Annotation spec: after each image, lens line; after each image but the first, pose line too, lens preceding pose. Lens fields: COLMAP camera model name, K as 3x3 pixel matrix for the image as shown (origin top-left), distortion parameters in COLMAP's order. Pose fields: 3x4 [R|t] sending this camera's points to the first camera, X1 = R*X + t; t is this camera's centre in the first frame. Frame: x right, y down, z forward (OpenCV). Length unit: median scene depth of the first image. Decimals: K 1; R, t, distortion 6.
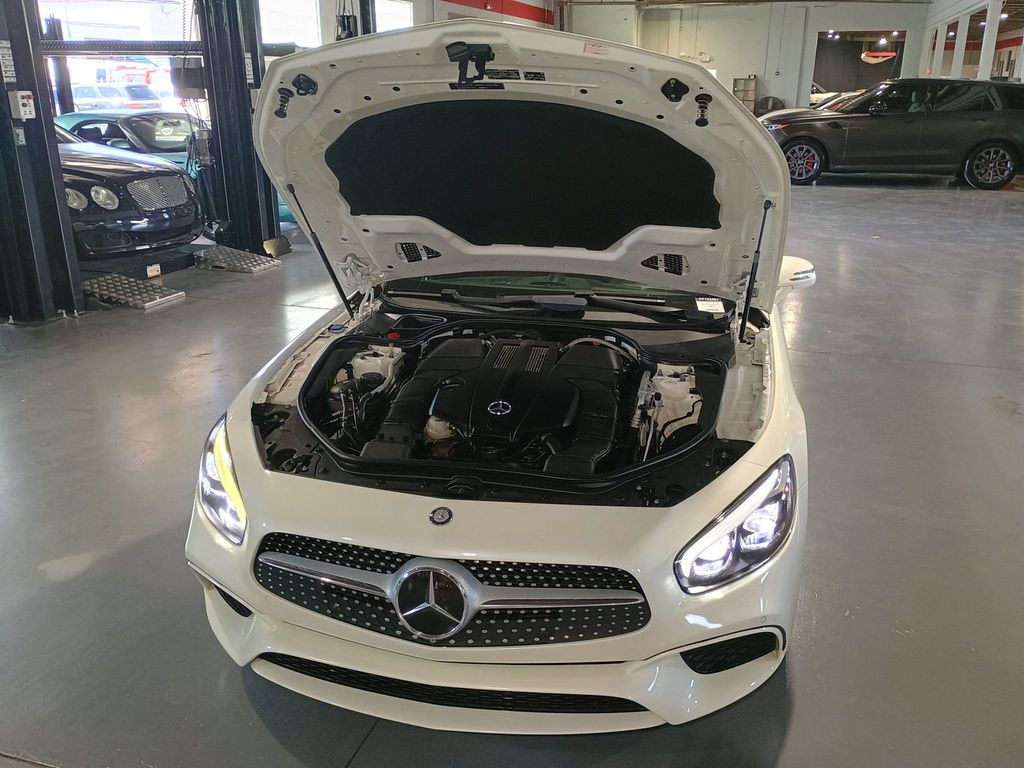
lens RADIAL K [[878.8, 0, 530.3], [0, 878.8, 381.6], [0, 0, 1]] dist [0.075059, -0.098272]
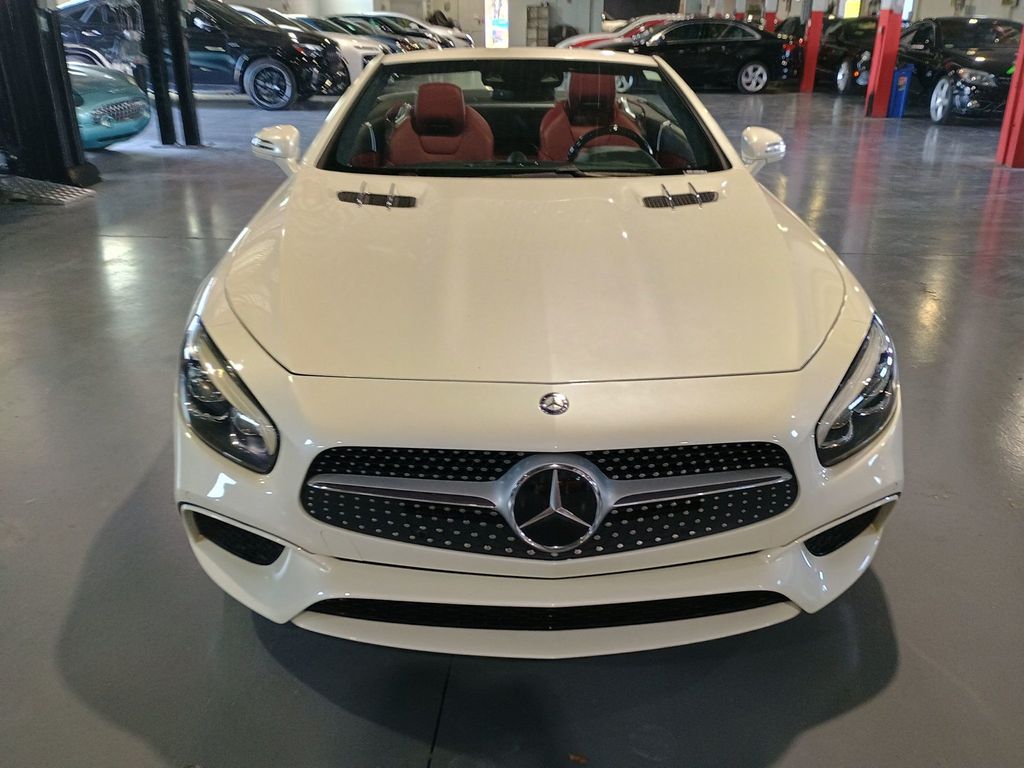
lens RADIAL K [[878.8, 0, 530.3], [0, 878.8, 381.6], [0, 0, 1]] dist [0.075059, -0.098272]
pose [[0.972810, -0.087689, 0.214361, -0.294535], [0.073716, 0.994652, 0.072347, 0.071746], [-0.219558, -0.054579, 0.974072, 0.211697]]
